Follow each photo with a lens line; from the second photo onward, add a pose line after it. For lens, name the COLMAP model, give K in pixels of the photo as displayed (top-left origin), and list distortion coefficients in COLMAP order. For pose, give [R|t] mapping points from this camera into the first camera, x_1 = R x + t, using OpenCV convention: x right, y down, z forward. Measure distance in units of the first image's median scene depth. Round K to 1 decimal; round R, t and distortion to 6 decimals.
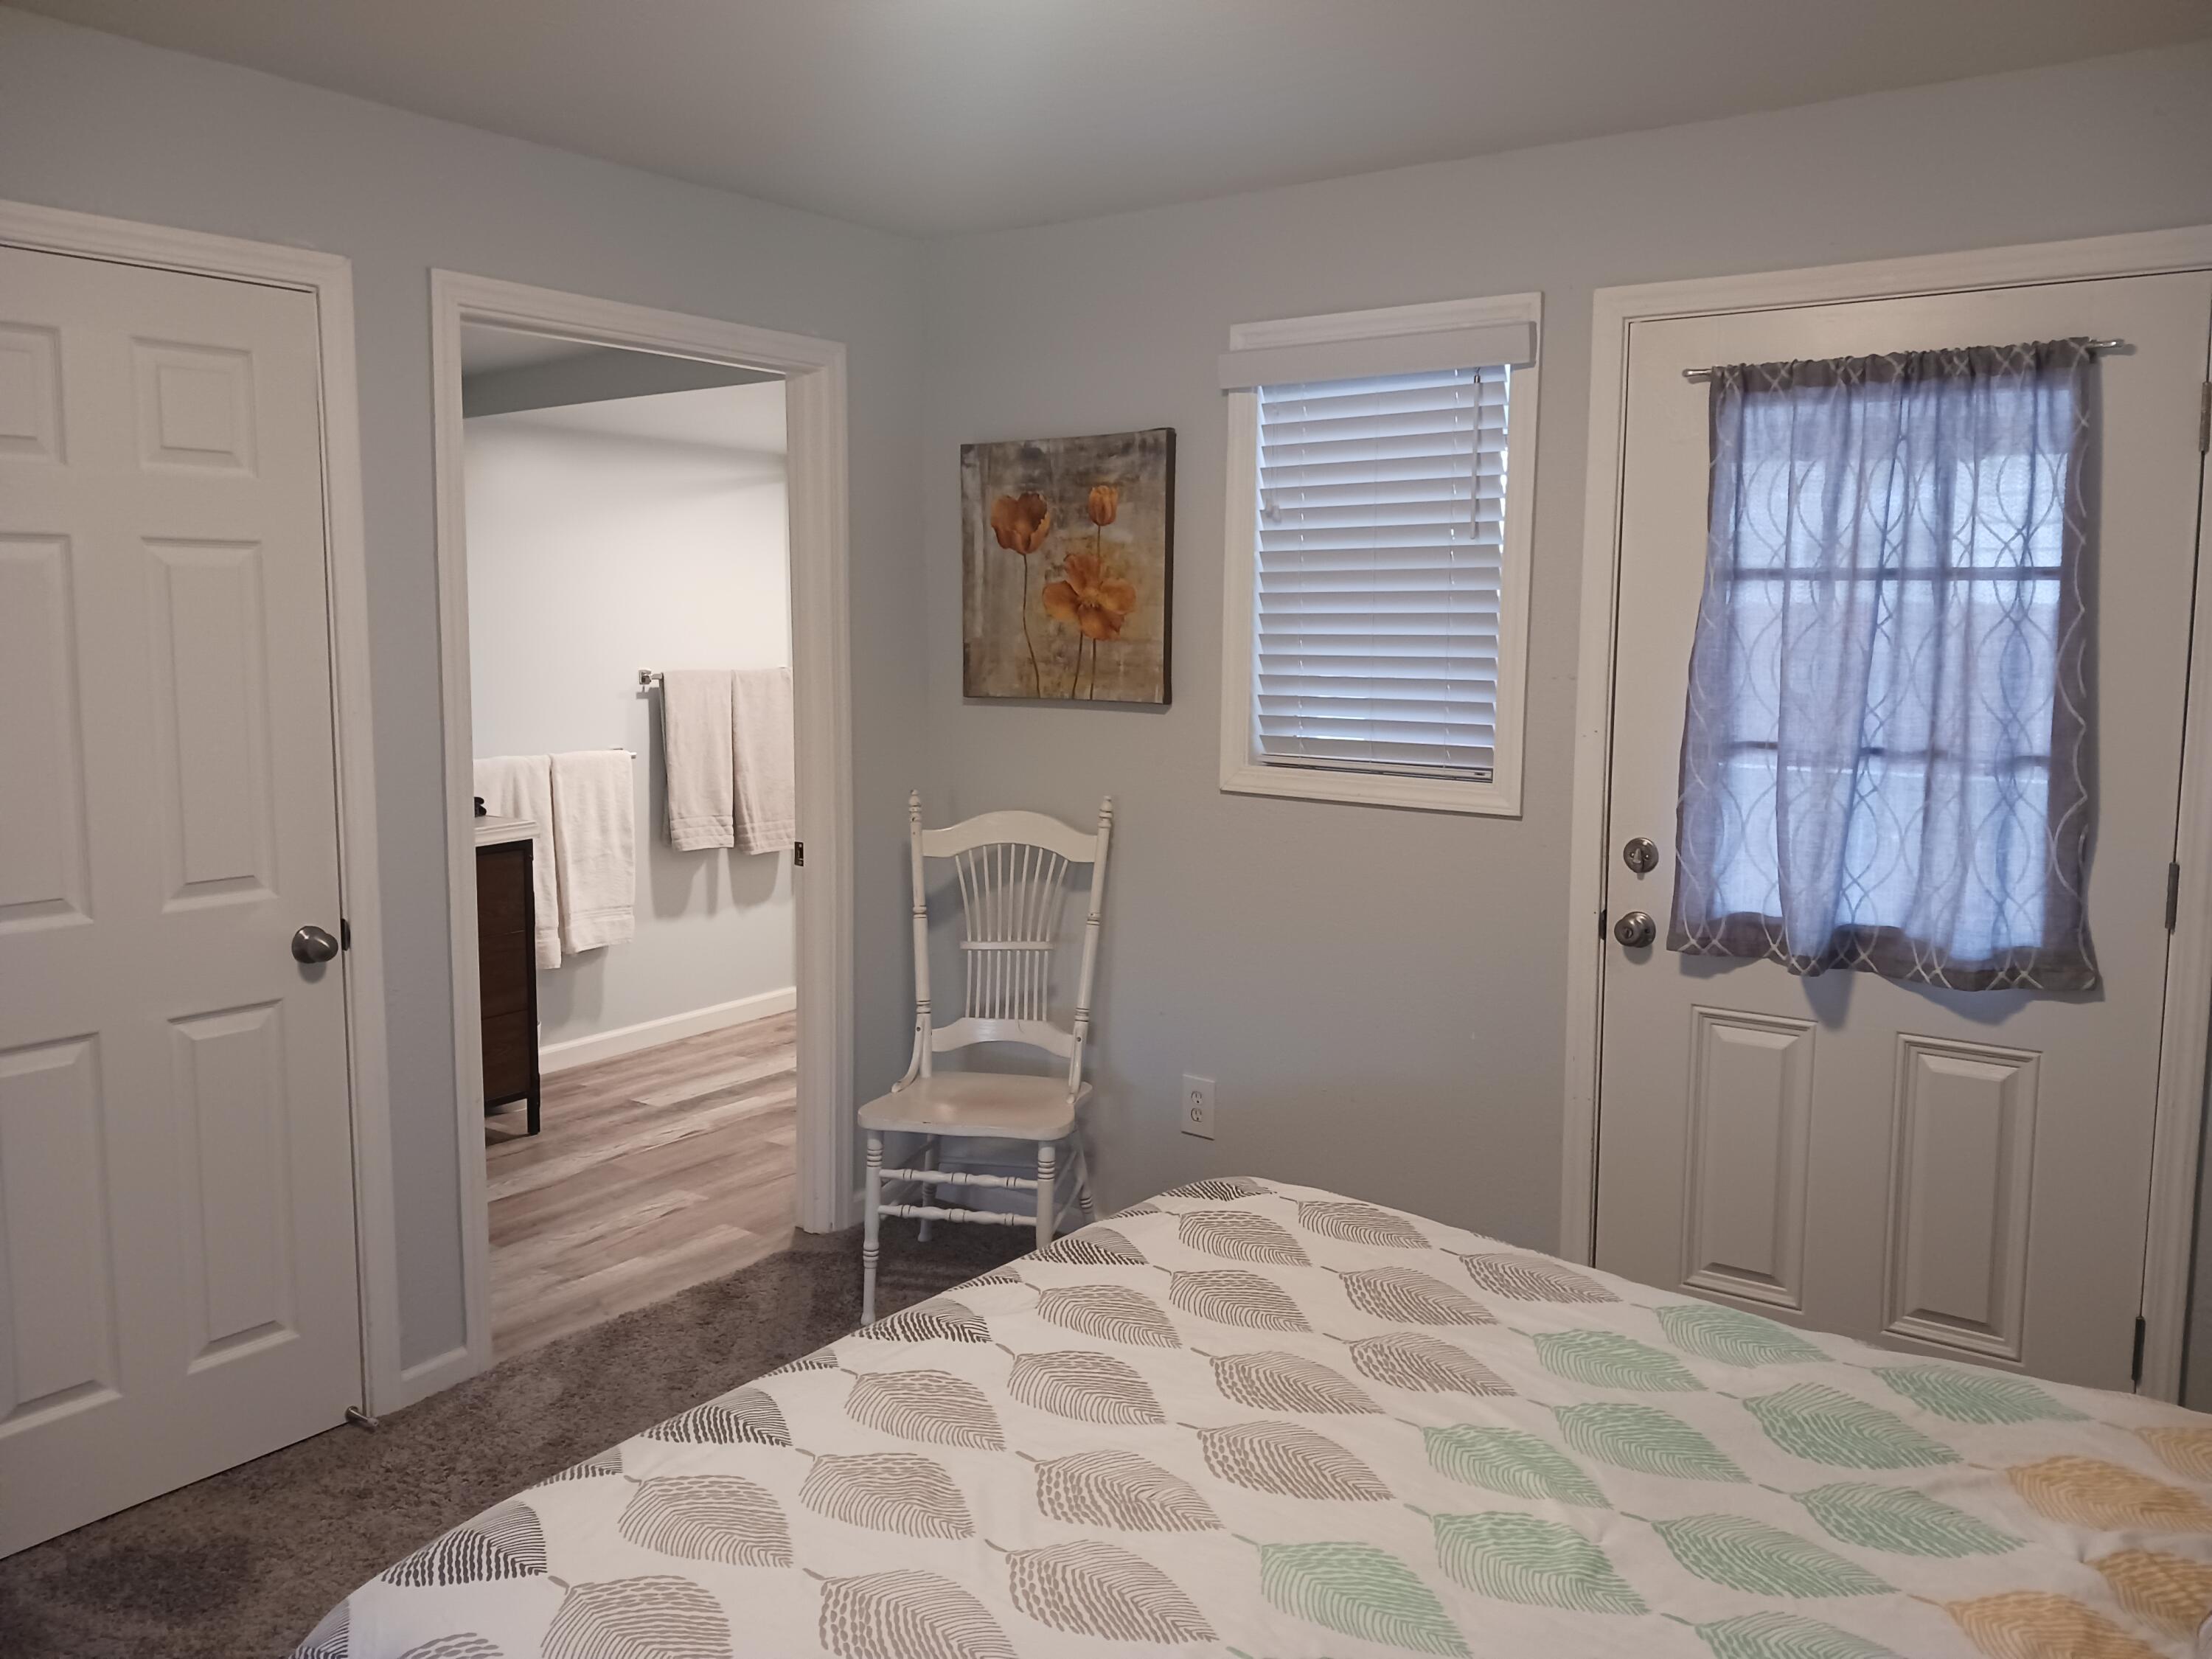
lens RADIAL K [[1721.9, 0, 1110.8], [0, 1721.9, 794.0], [0, 0, 1]] dist [0.080190, -0.090831]
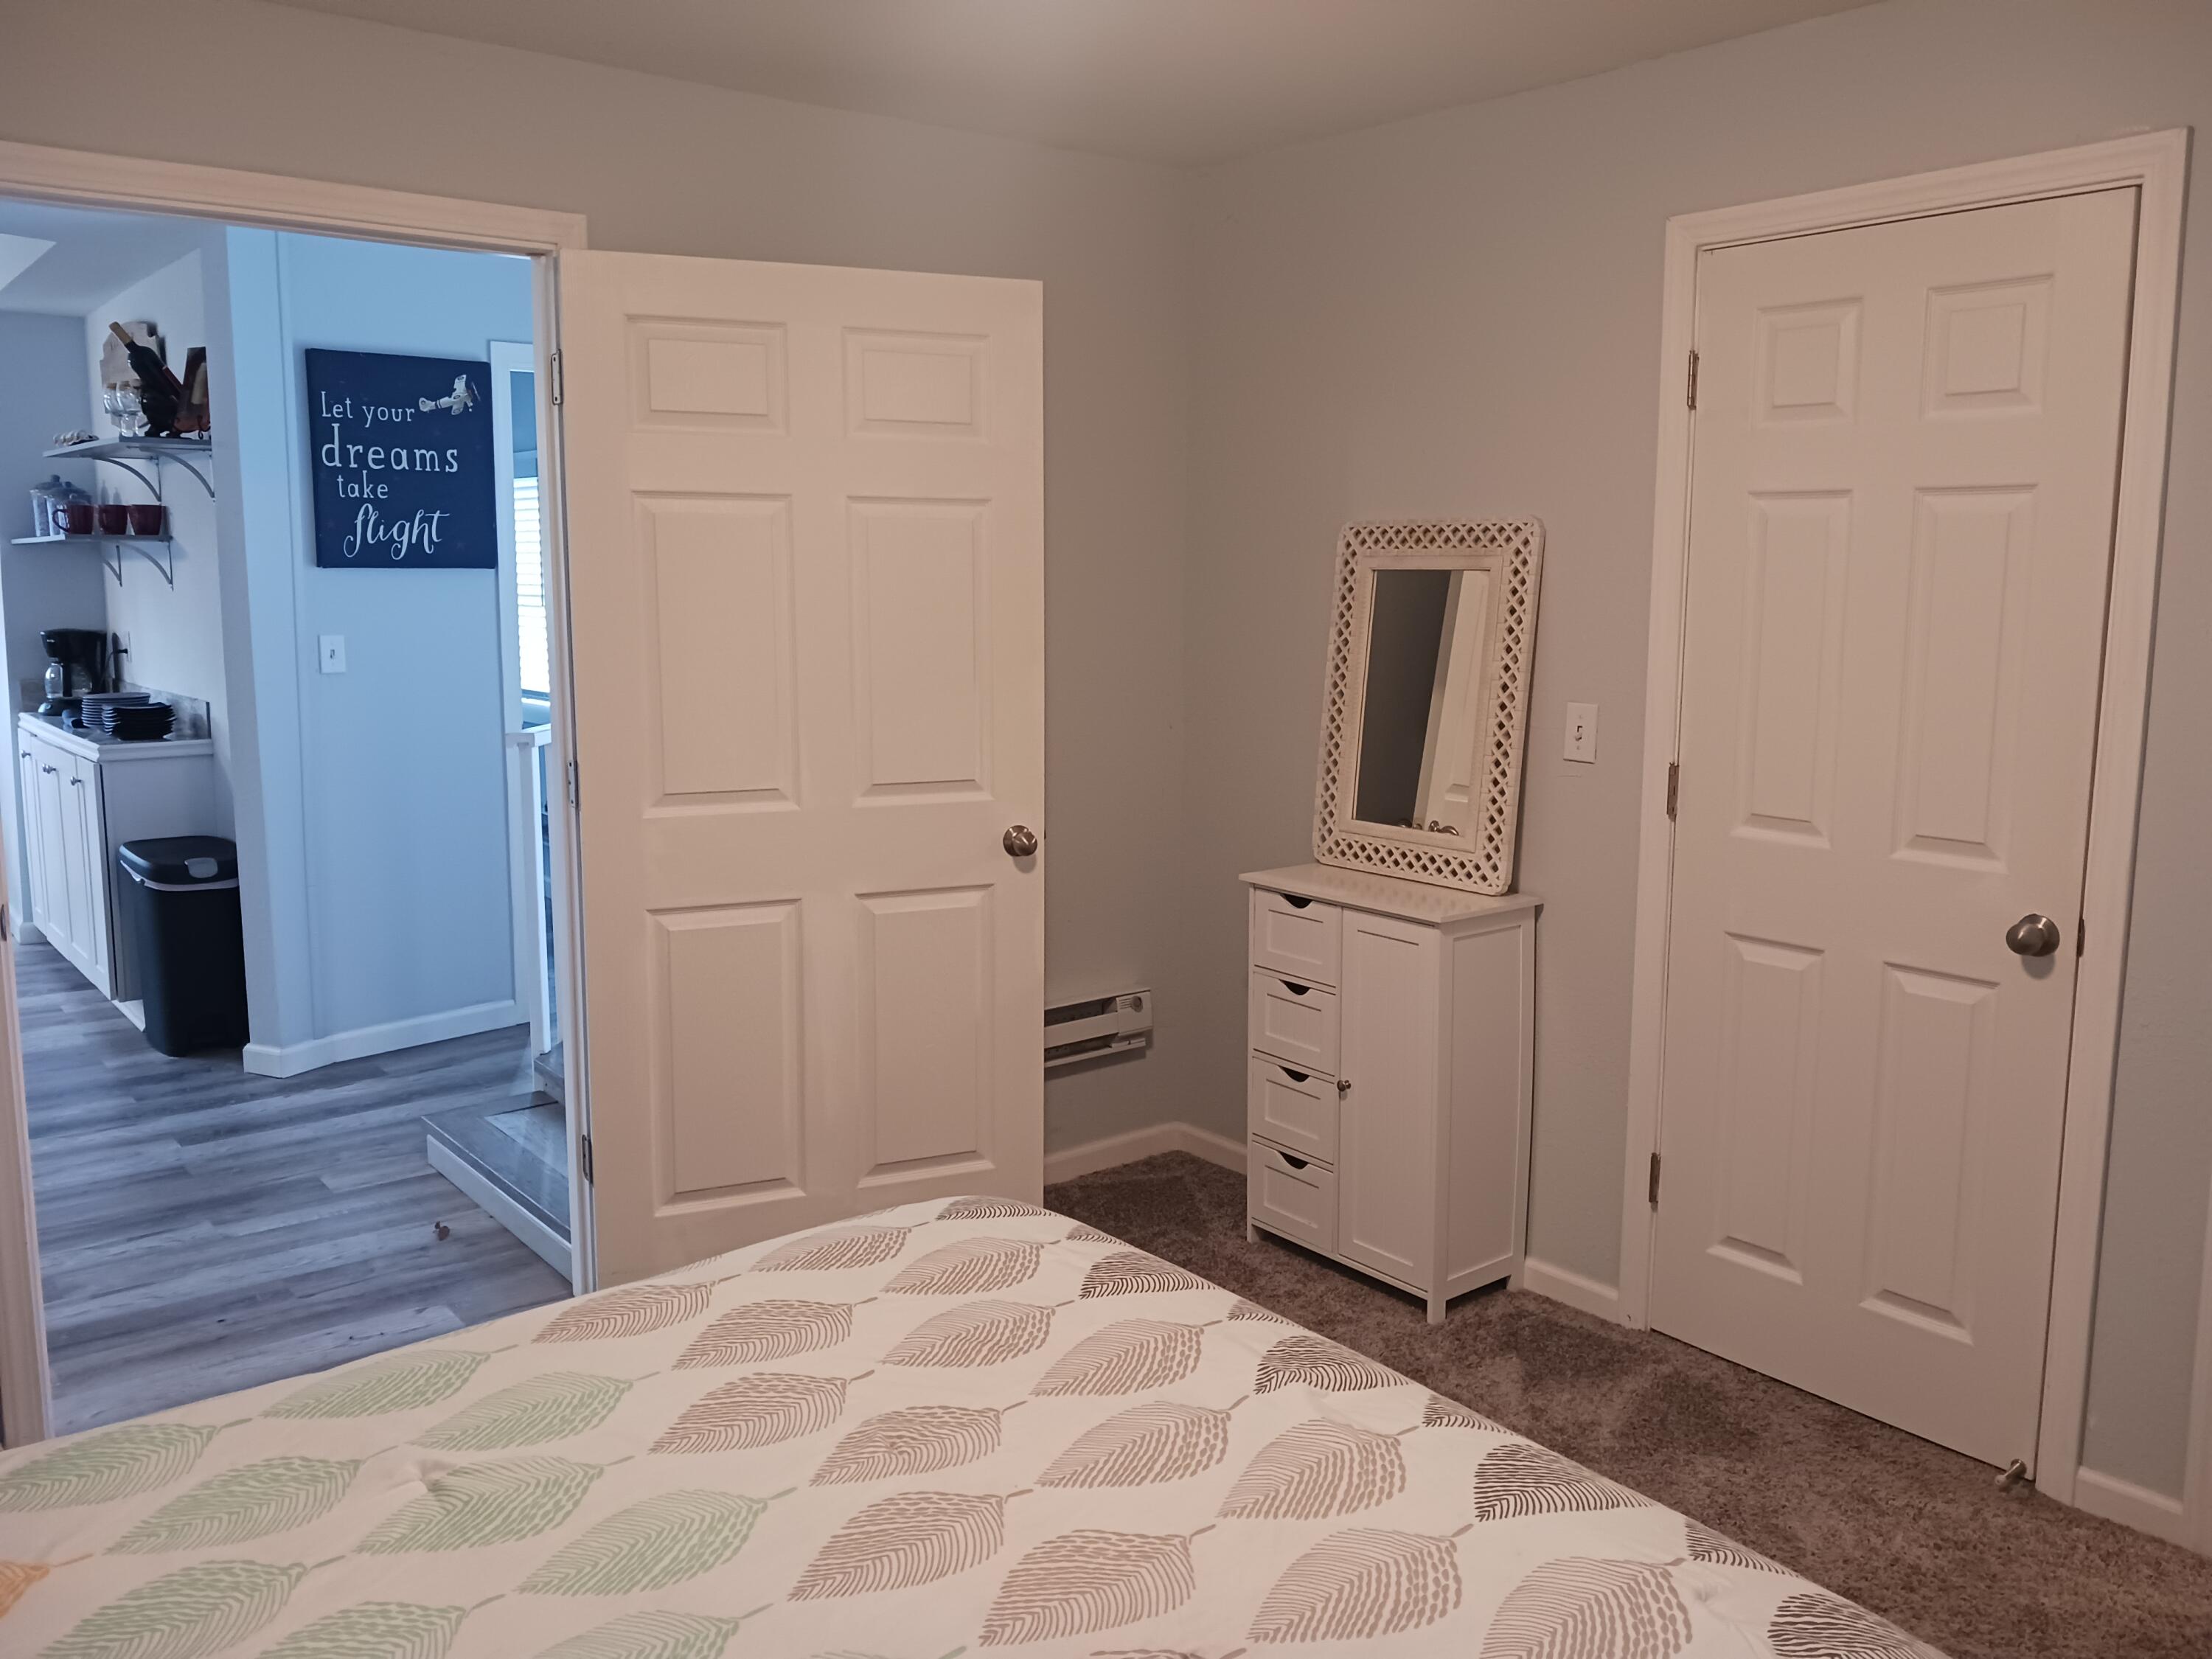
lens RADIAL K [[1768.4, 0, 1101.6], [0, 1768.4, 798.0], [0, 0, 1]] dist [-0.003249, -0.000658]
pose [[-0.268180, 0.130433, -0.954498, 0.605231], [-0.106525, 0.980701, 0.163943, -0.092598], [0.957461, 0.145644, -0.249110, 0.875503]]
